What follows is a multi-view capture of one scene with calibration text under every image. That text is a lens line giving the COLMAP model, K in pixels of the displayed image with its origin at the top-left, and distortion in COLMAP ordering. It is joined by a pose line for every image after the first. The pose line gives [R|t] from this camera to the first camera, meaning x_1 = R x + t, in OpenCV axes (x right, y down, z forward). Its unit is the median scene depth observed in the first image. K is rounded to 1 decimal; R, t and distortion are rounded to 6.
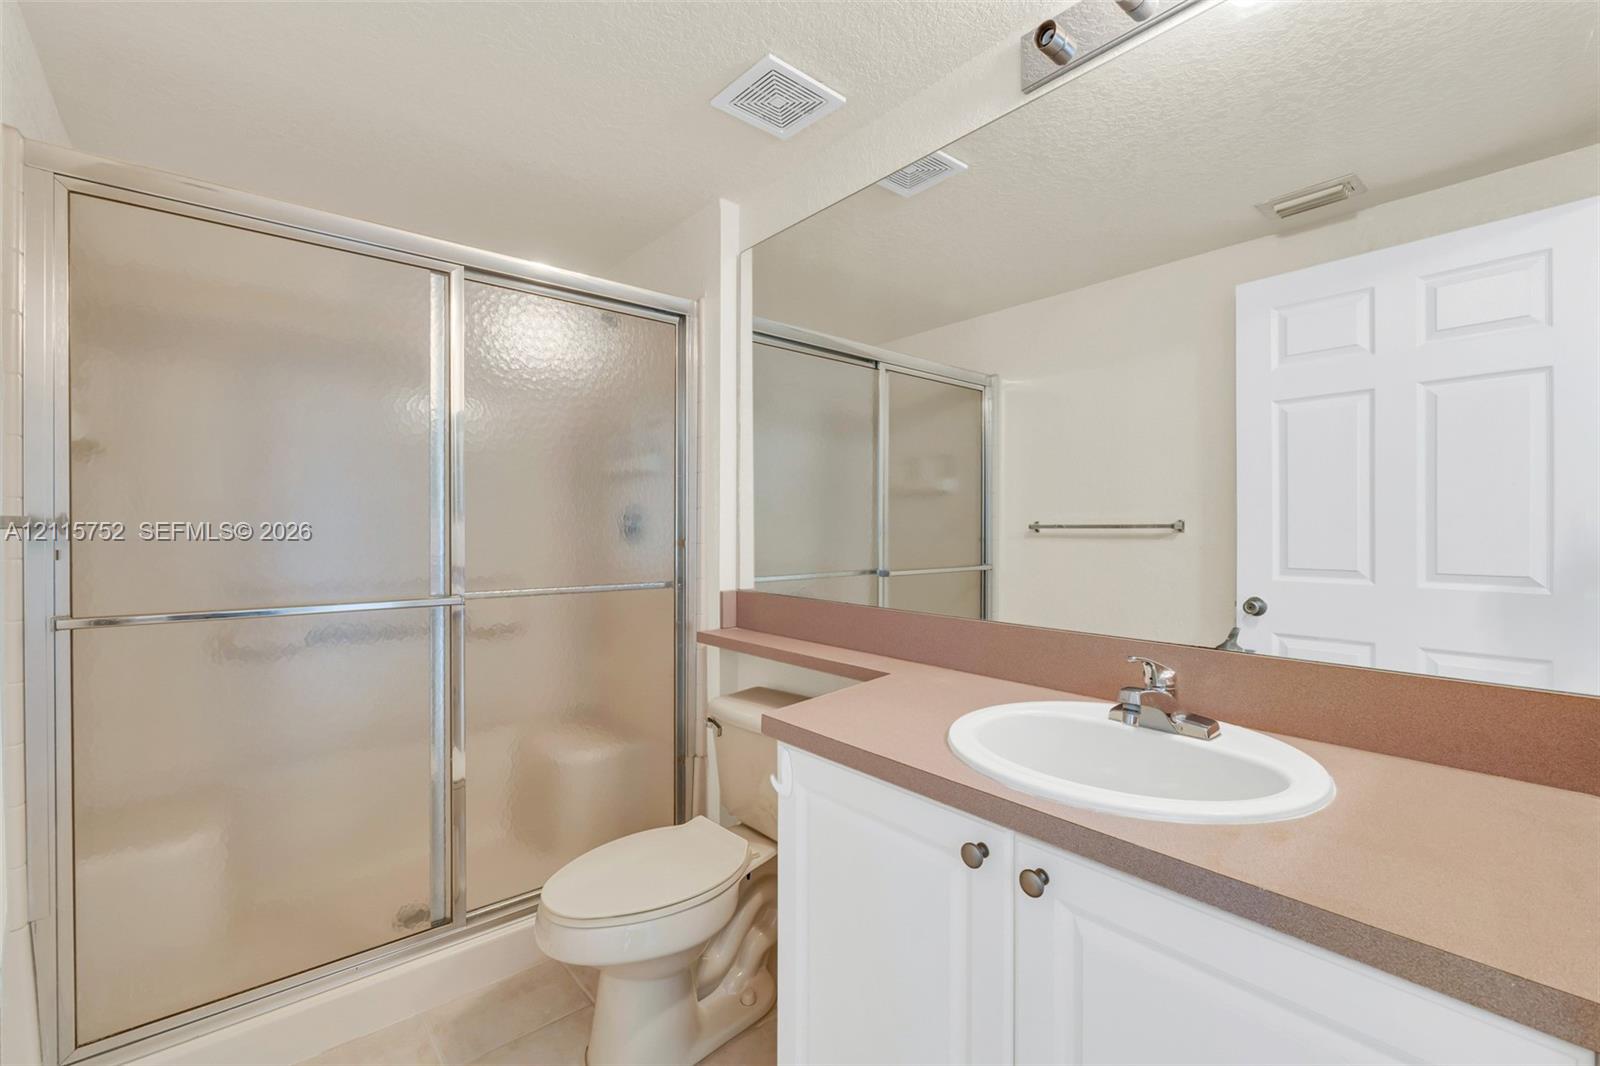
lens RADIAL K [[707.8, 0, 798.5], [0, 707.8, 520.8], [0, 0, 1]] dist [0.001426, 0.000116]
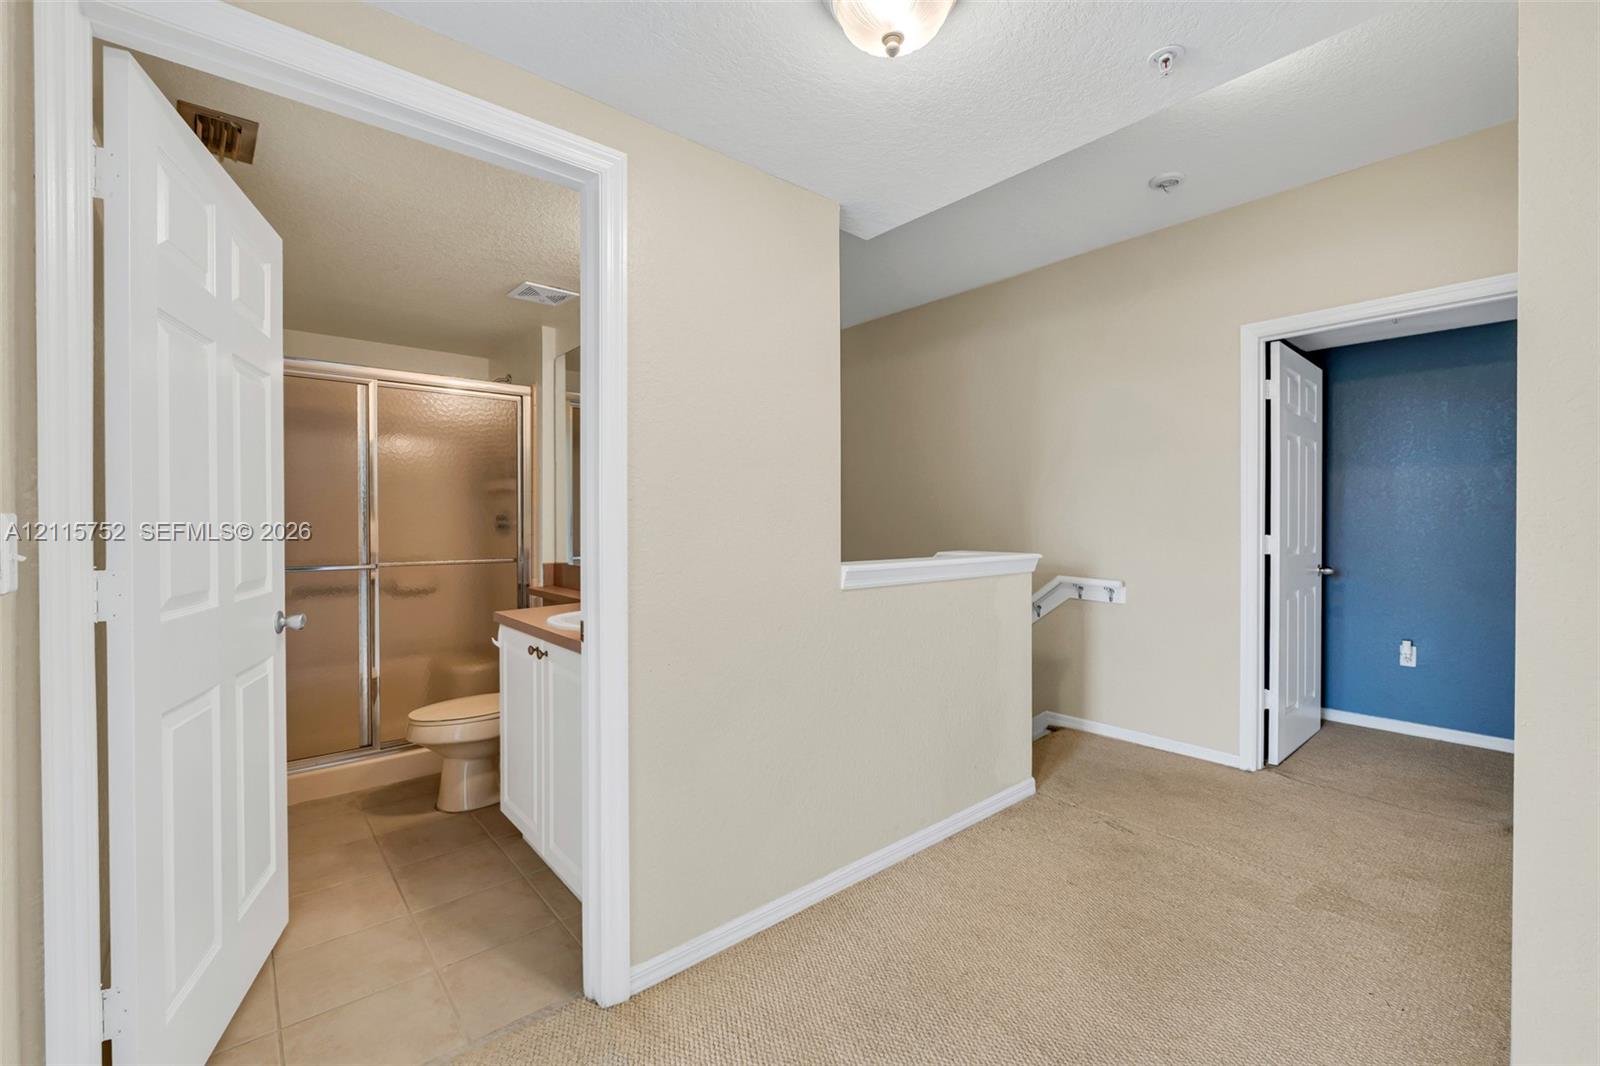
lens RADIAL K [[691.0, 0, 809.2], [0, 691.0, 519.8], [0, 0, 1]] dist [-0.001658, 0.000002]
pose [[0.999933, 0.001535, 0.011463, 0.596552], [-0.001592, 0.999986, 0.005023, -0.014821], [-0.011455, -0.005041, 0.999922, -0.754657]]
